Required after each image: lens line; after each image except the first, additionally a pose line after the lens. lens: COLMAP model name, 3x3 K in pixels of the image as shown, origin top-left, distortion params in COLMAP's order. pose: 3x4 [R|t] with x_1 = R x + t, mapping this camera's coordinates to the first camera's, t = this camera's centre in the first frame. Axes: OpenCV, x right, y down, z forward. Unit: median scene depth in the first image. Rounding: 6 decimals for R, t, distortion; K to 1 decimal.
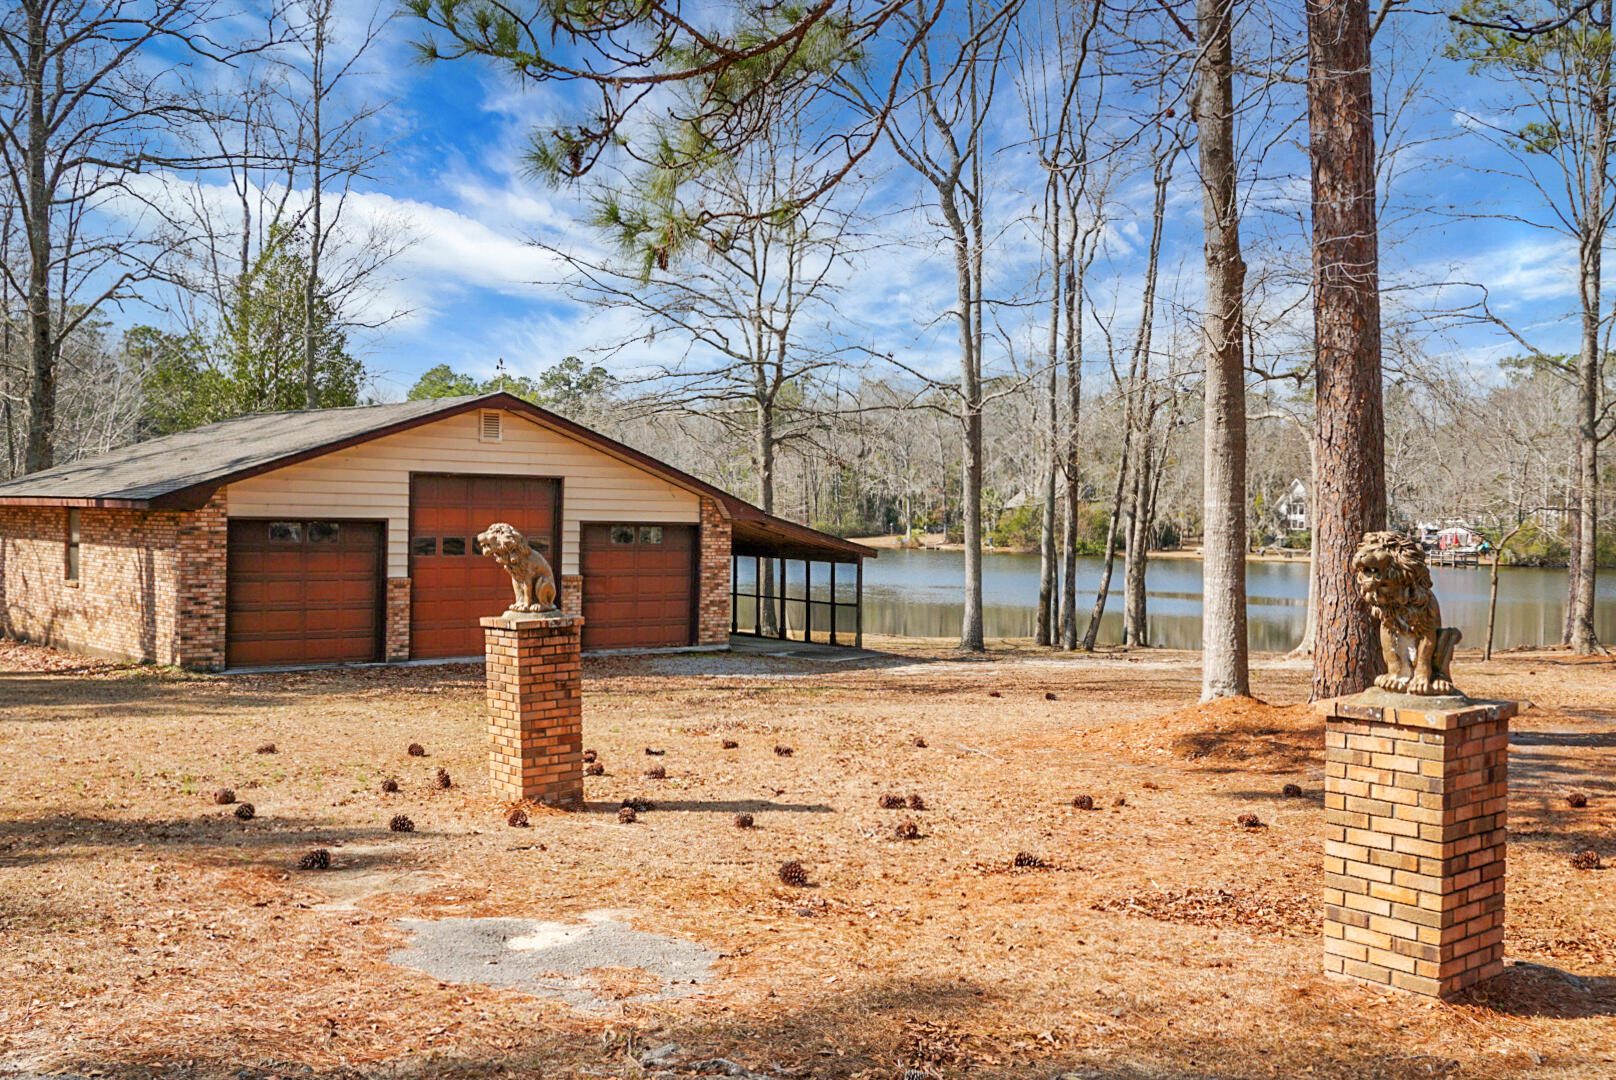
lens RADIAL K [[1674.5, 0, 808.0], [0, 1674.5, 540.0], [0, 0, 1]] dist [0.001221, 0.003579]
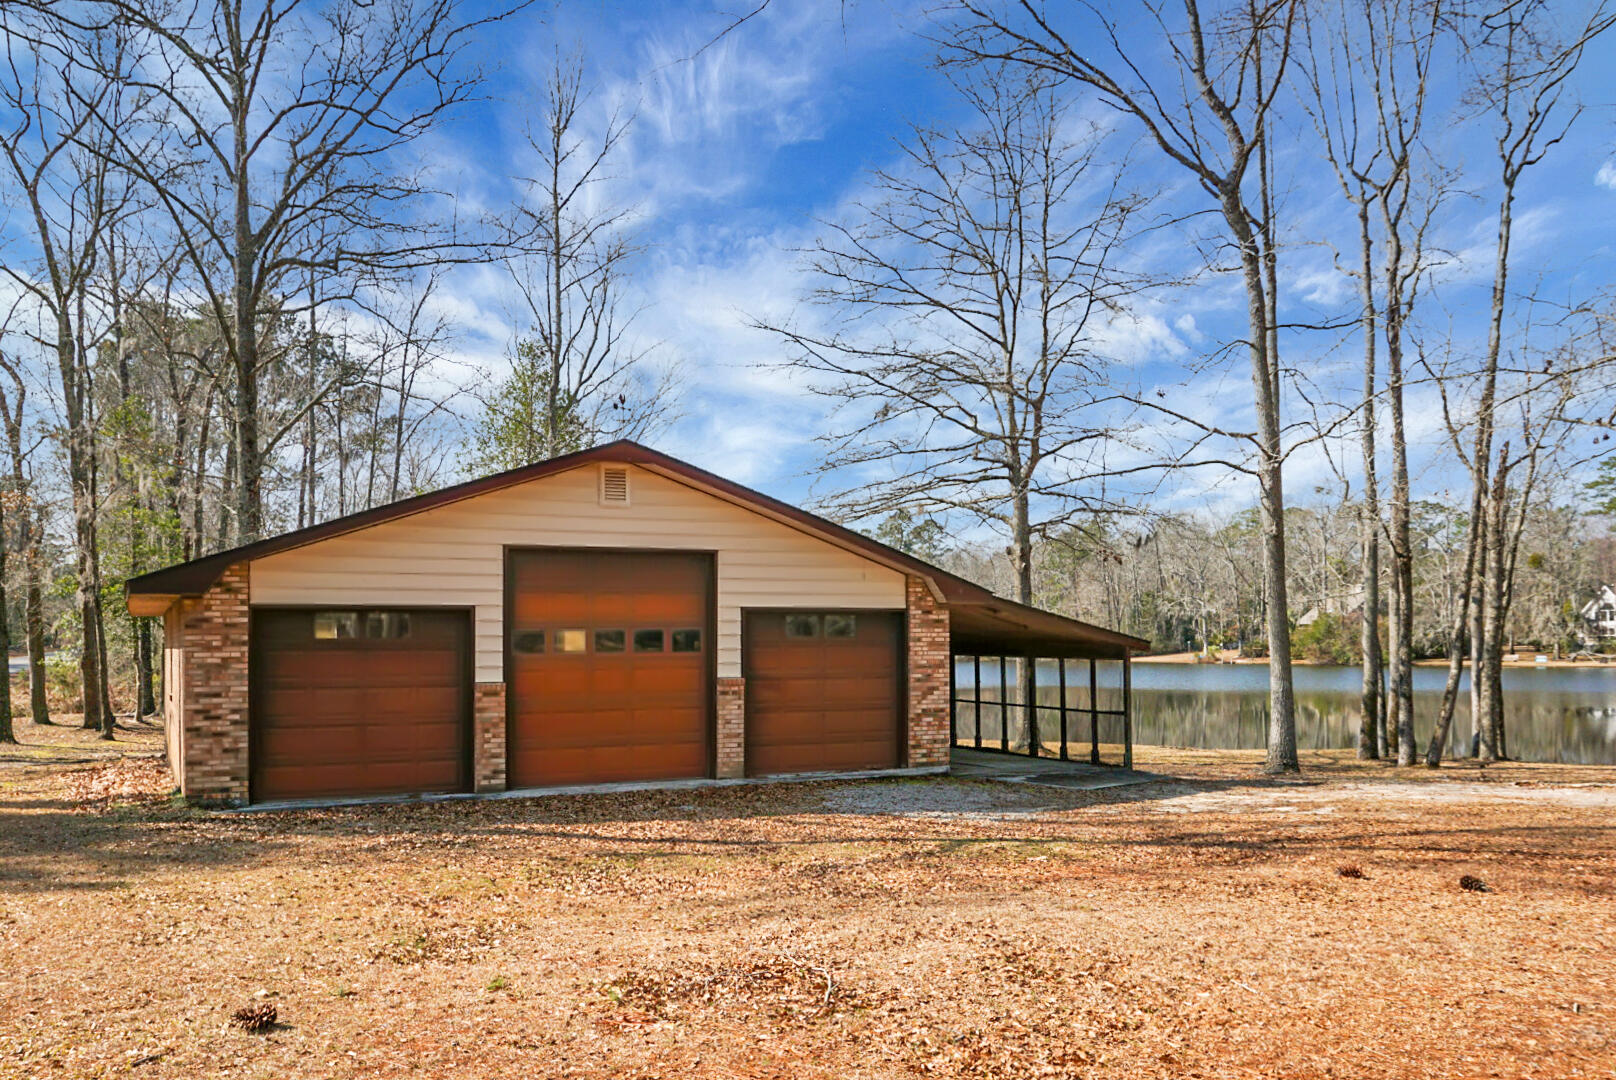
lens RADIAL K [[1345.3, 0, 741.5], [0, 1345.3, 630.5], [0, 0, 1]] dist [-0.021078, 0.003633]
pose [[0.962441, -0.026315, -0.270212, 0.030025], [0.019243, 0.999400, -0.028791, 0.016215], [0.270807, 0.022510, 0.962370, 0.379284]]
